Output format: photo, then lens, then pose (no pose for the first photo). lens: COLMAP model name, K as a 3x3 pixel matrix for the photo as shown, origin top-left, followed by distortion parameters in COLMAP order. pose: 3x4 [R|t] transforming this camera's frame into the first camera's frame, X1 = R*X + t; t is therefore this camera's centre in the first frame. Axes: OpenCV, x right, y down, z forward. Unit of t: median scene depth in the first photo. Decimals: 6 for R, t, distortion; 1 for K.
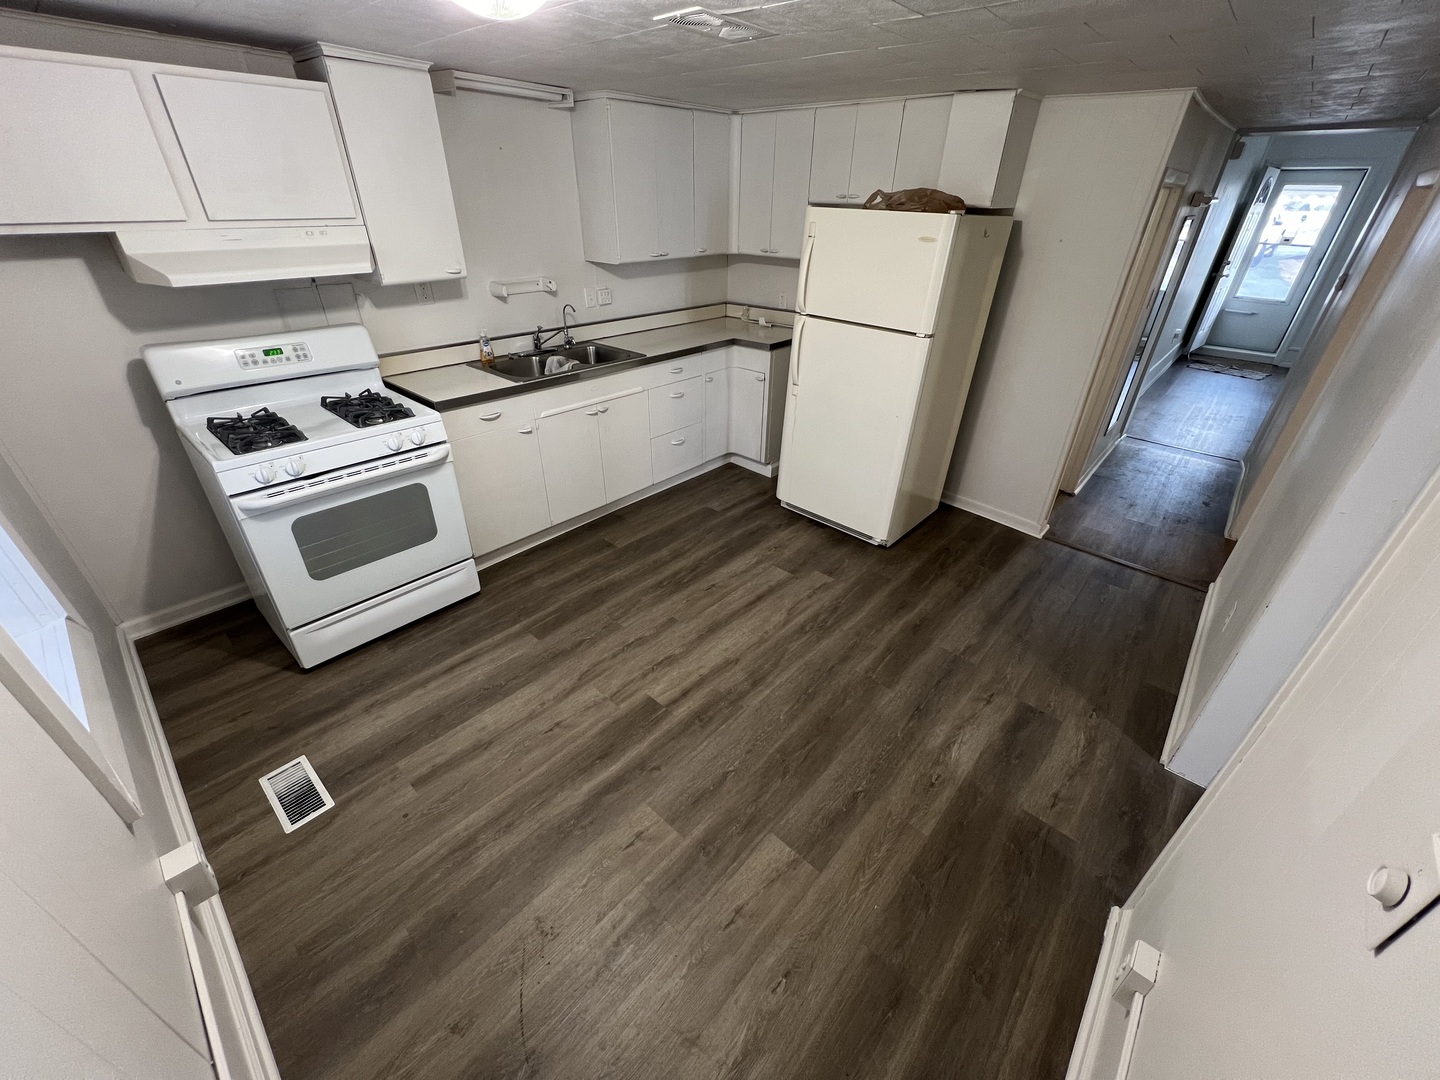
lens RADIAL K [[574.6, 0, 710.5], [0, 574.6, 544.4], [0, 0, 1]] dist [-0.003569, 0.000079]
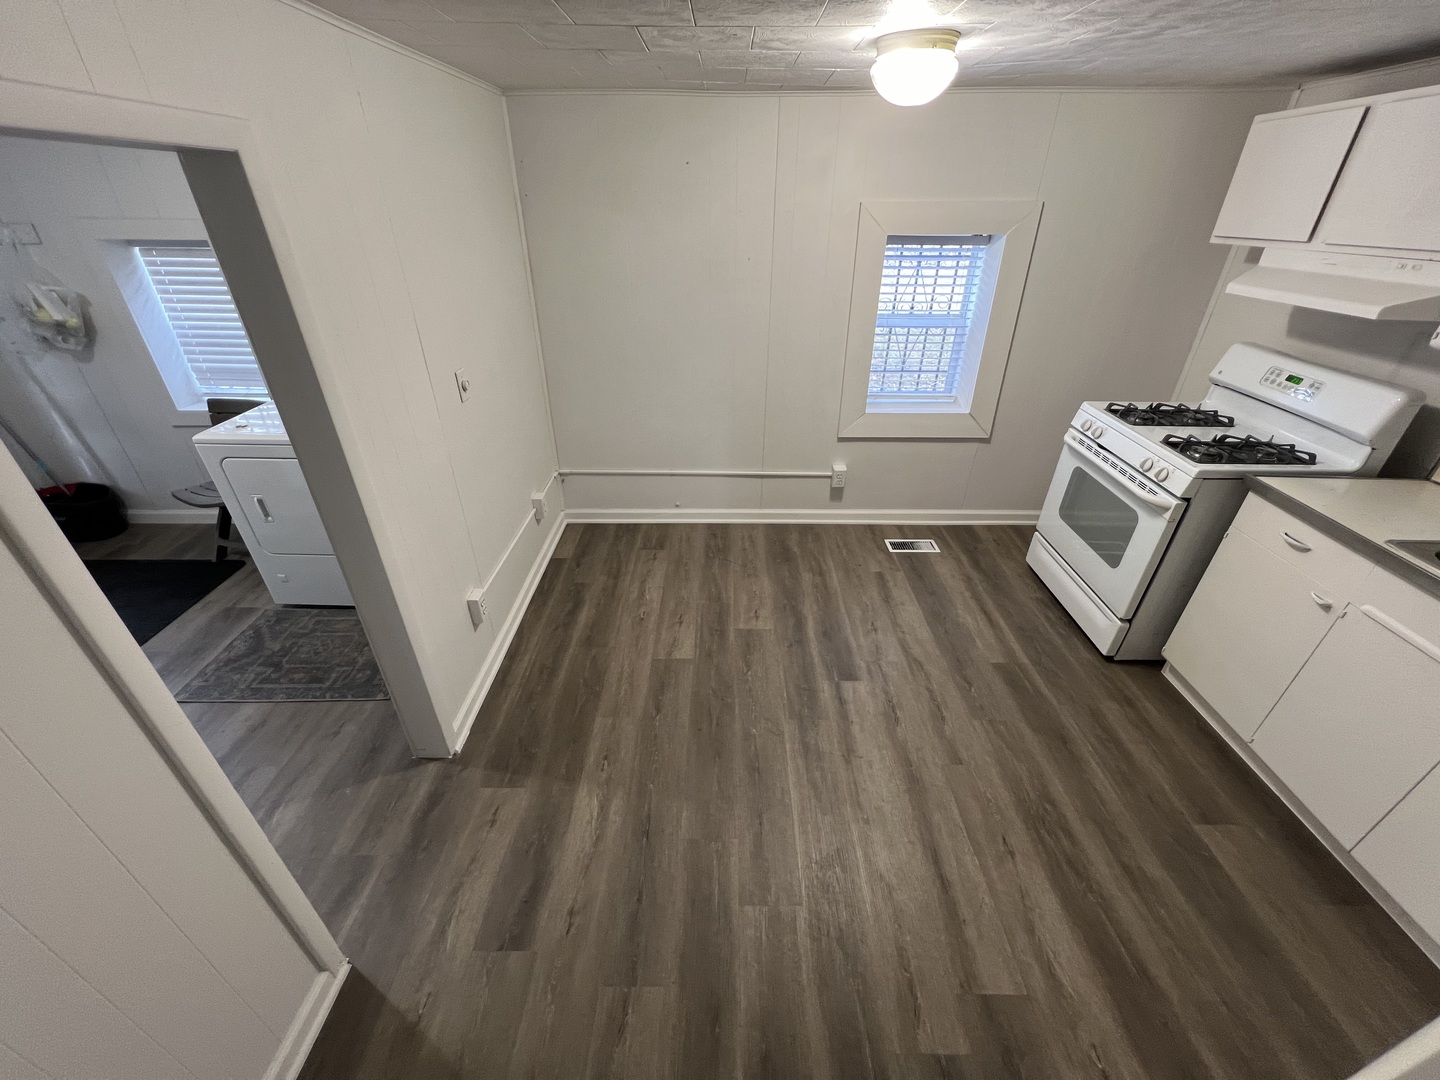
lens RADIAL K [[574.6, 0, 713.6], [0, 574.6, 542.5], [0, 0, 1]] dist [-0.003569, 0.000079]
pose [[-0.753123, 0.324886, -0.572062, 0.614220], [-0.347995, 0.541209, 0.765501, -0.587715], [0.558306, 0.775591, -0.294538, 0.958169]]
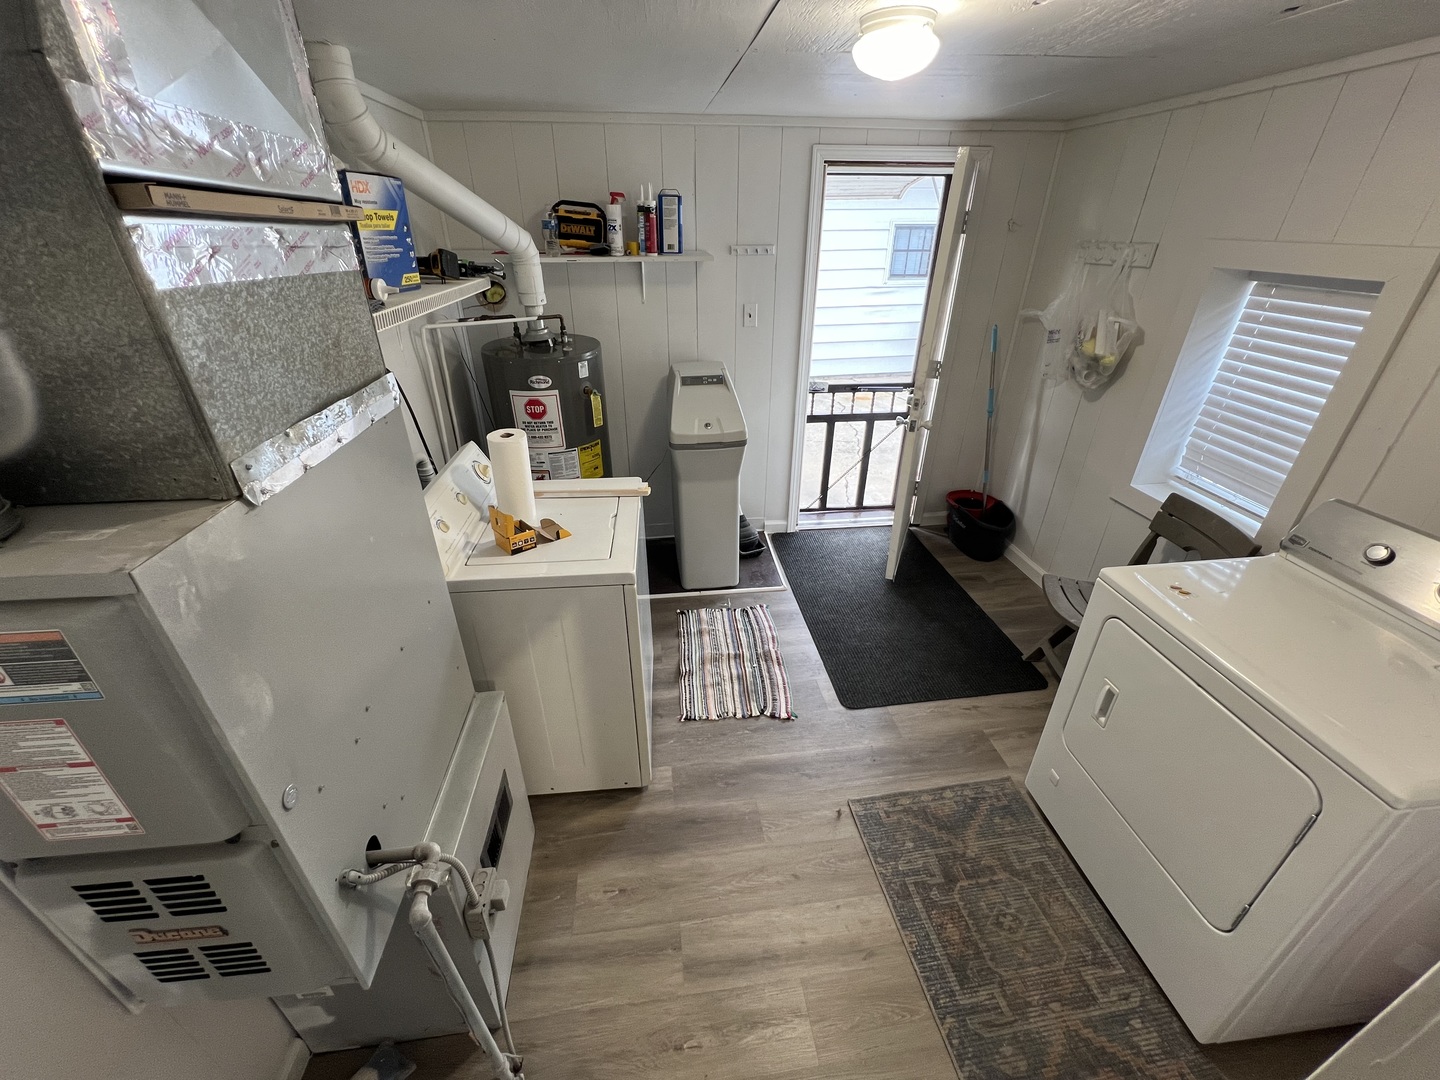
lens RADIAL K [[574.6, 0, 716.9], [0, 574.6, 537.9], [0, 0, 1]] dist [-0.003569, 0.000079]
pose [[-0.760808, -0.324302, 0.562138, 0.648065], [0.323798, 0.560986, 0.761872, -0.248990], [-0.562429, 0.761658, -0.321795, 0.416942]]
